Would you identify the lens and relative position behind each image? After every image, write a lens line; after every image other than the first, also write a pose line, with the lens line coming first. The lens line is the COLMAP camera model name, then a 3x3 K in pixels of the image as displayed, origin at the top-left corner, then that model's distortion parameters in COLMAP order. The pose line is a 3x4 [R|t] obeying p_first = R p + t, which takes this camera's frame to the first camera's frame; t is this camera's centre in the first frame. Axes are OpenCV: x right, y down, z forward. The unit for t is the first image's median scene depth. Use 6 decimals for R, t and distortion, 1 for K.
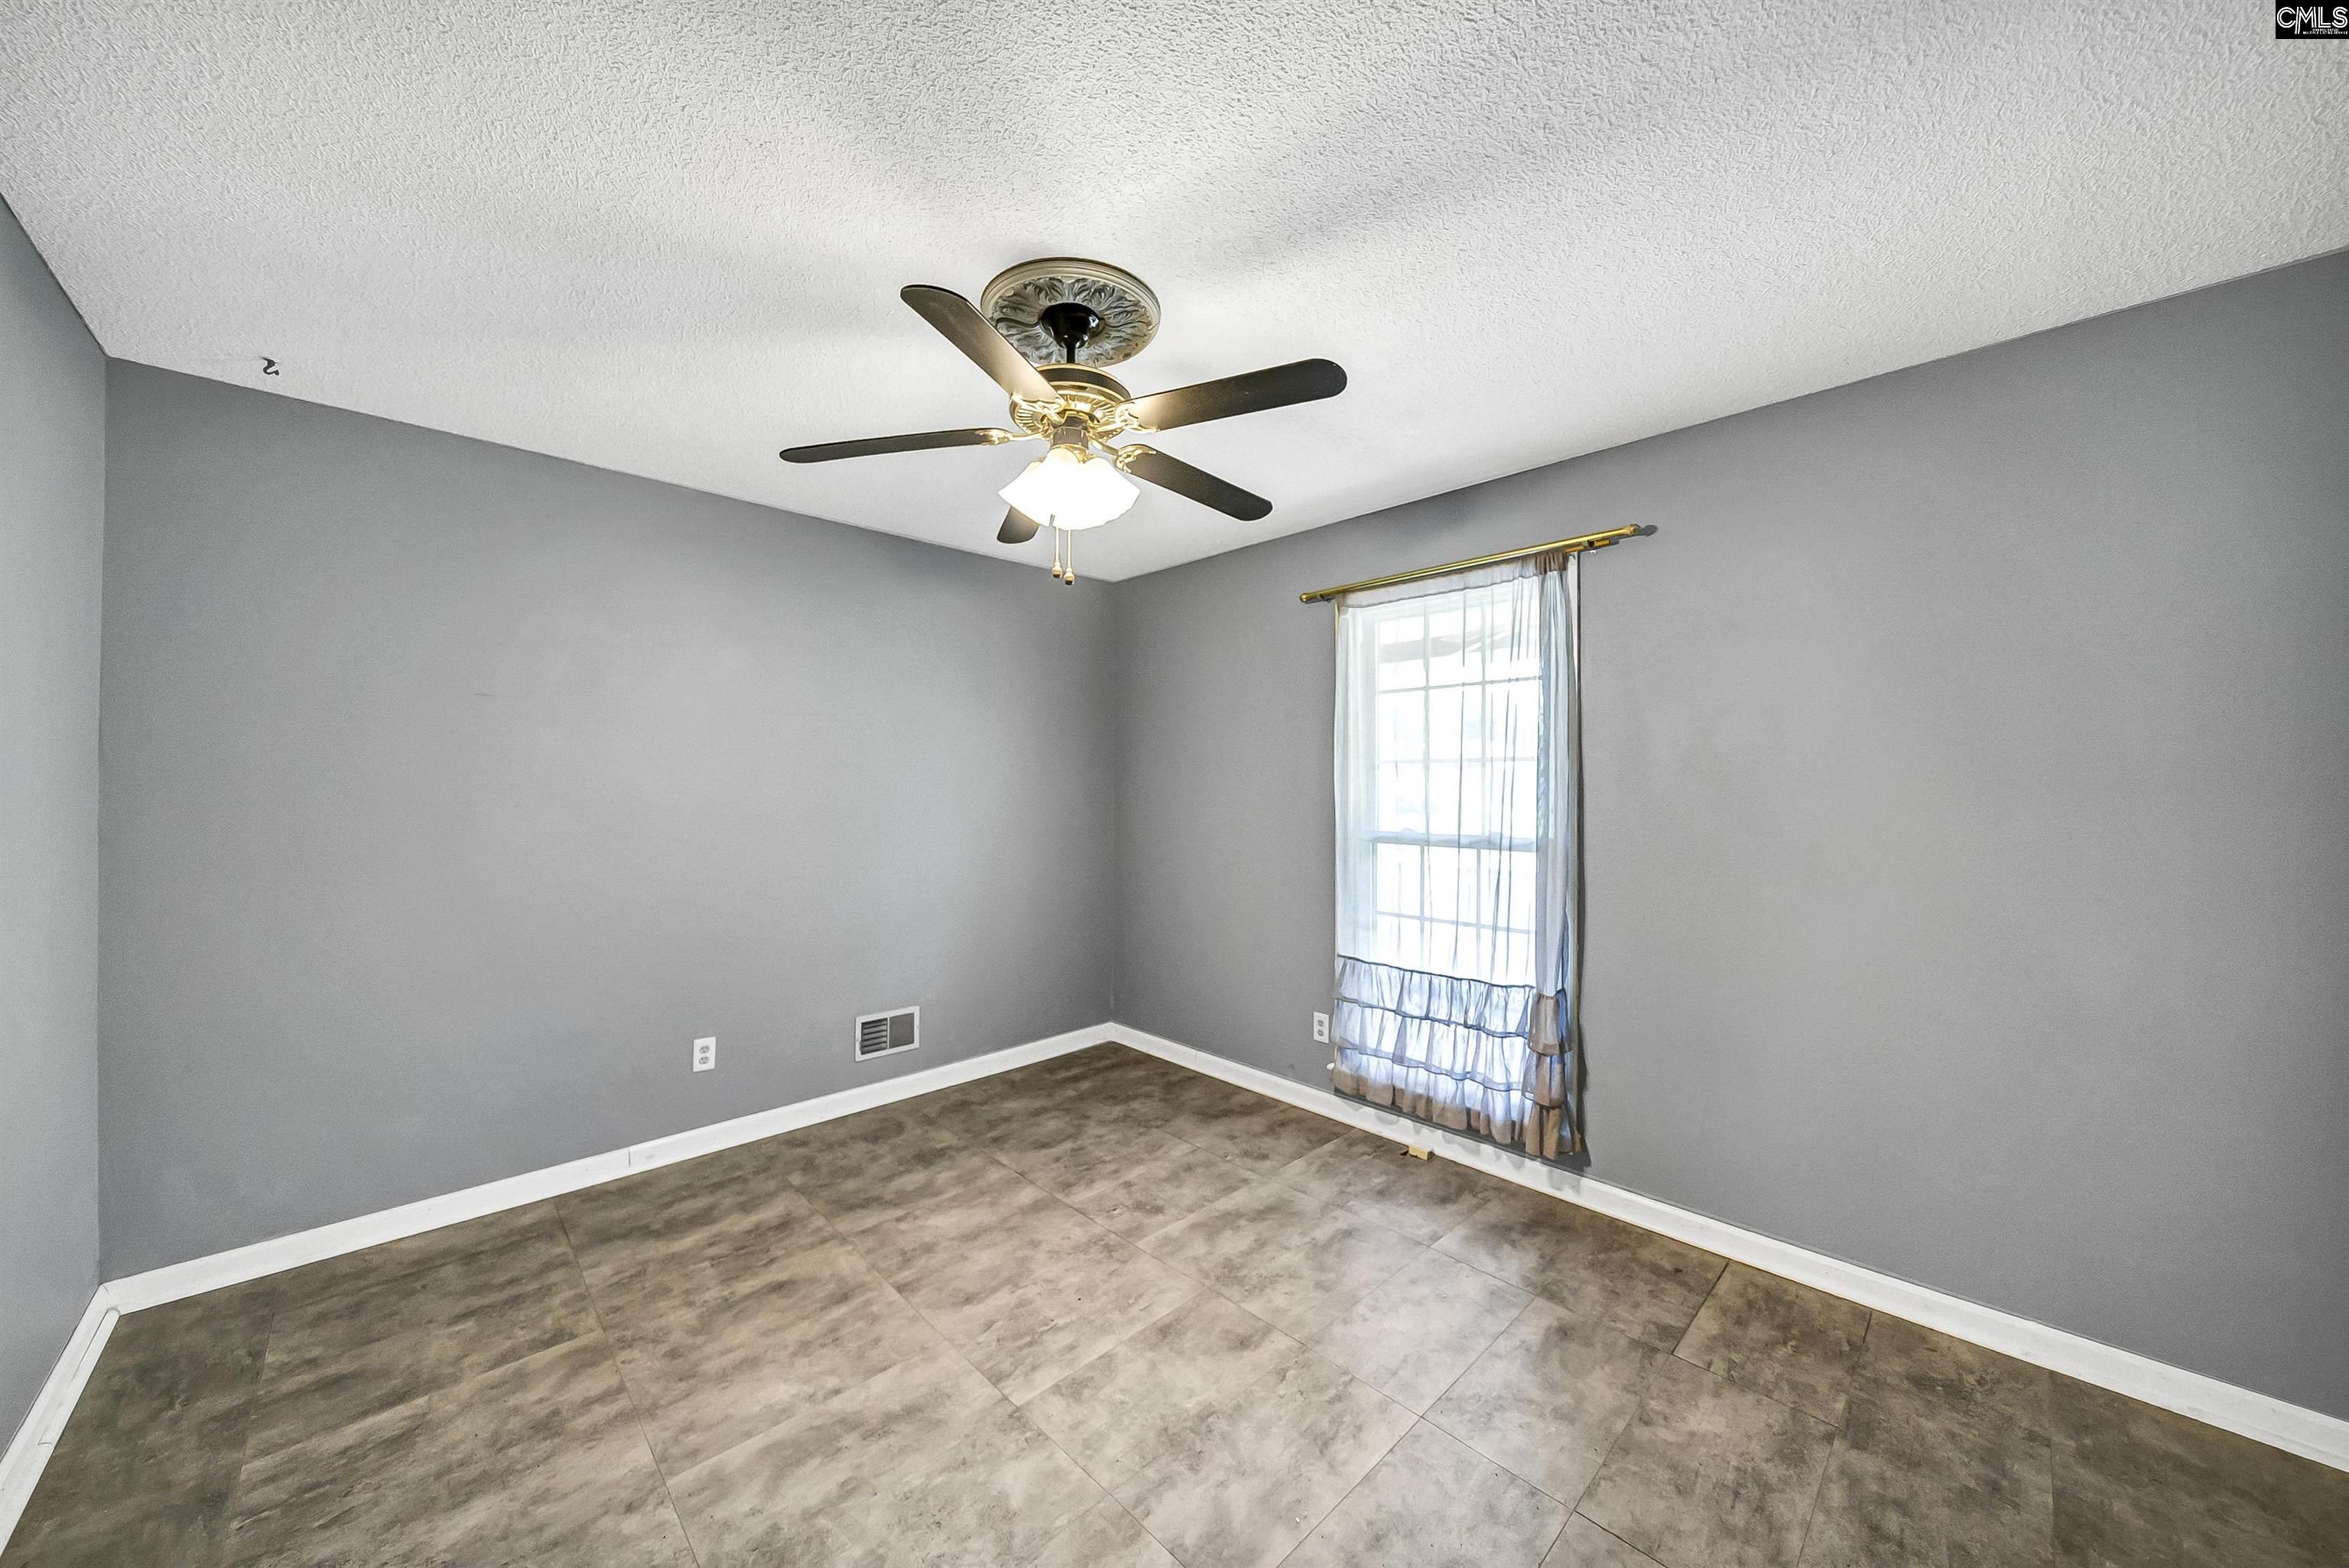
lens RADIAL K [[823.6, 0, 1174.7], [0, 823.6, 786.6], [0, 0, 1]] dist [-0.009062, 0.000472]
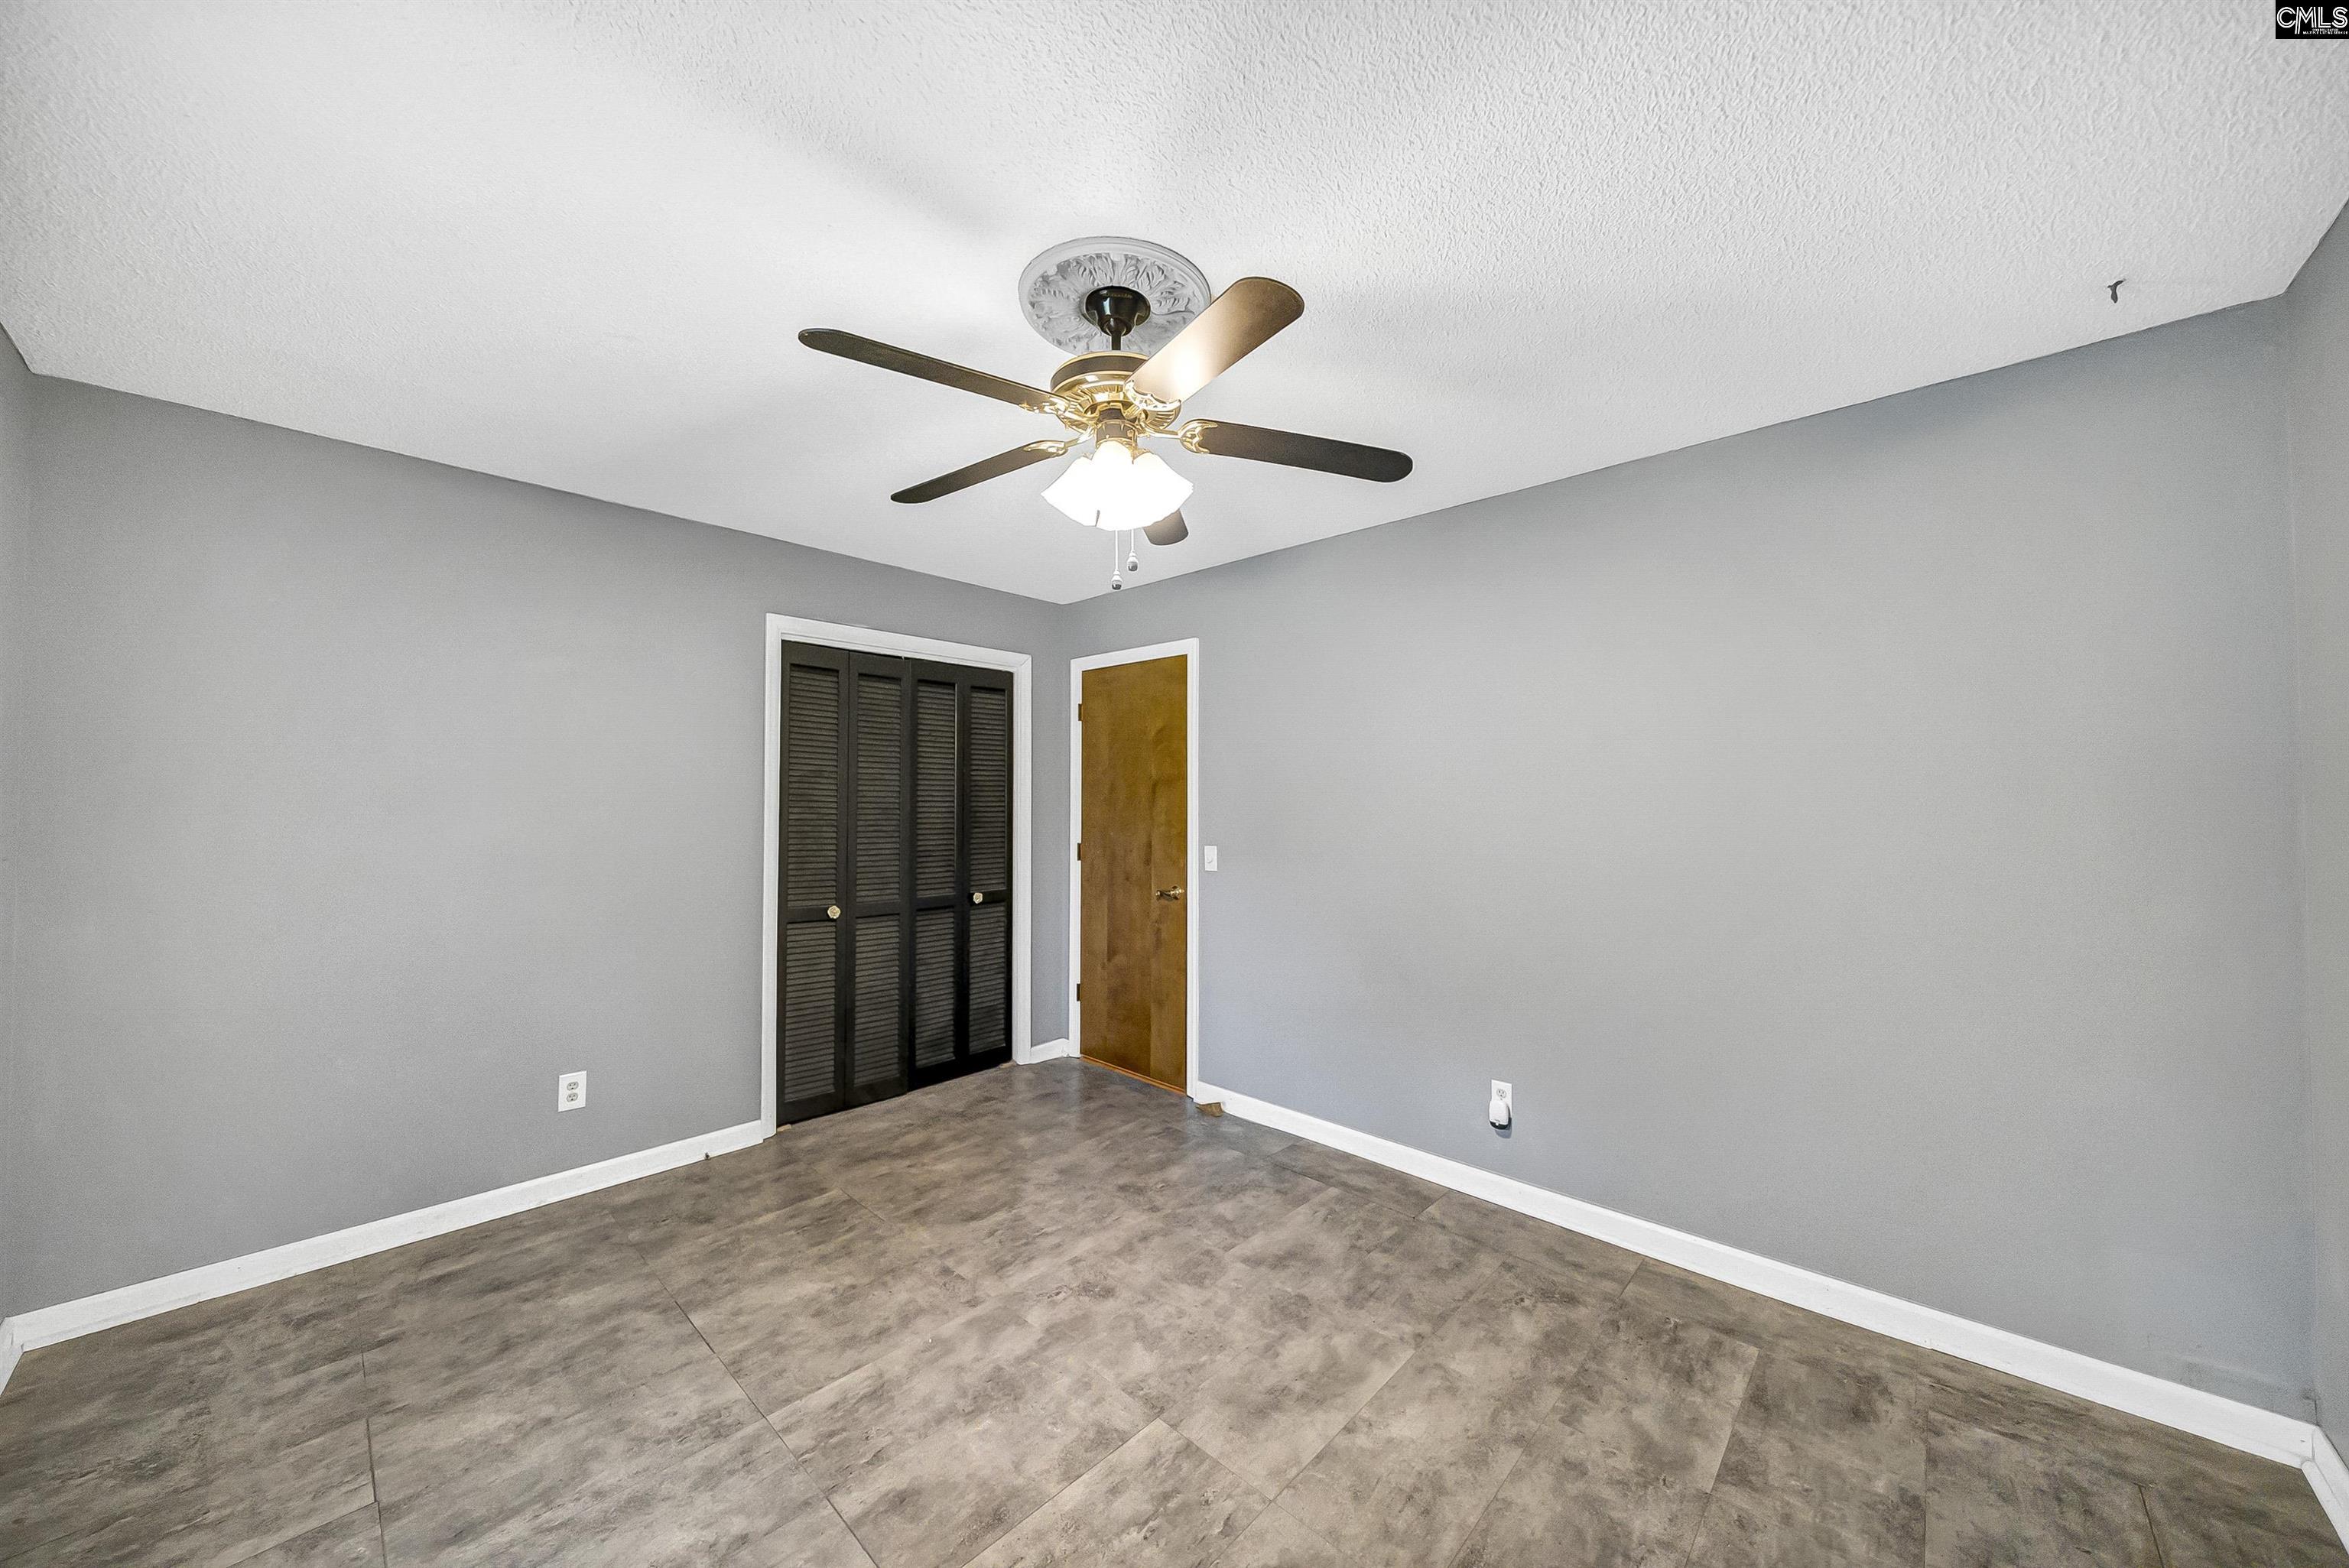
lens RADIAL K [[823.6, 0, 1174.6], [0, 823.6, 791.1], [0, 0, 1]] dist [-0.009062, 0.000472]
pose [[-0.998736, -0.005686, -0.049938, -0.157764], [-0.005111, 0.999919, -0.011637, -0.009902], [0.050000, -0.011367, -0.998685, 2.041272]]
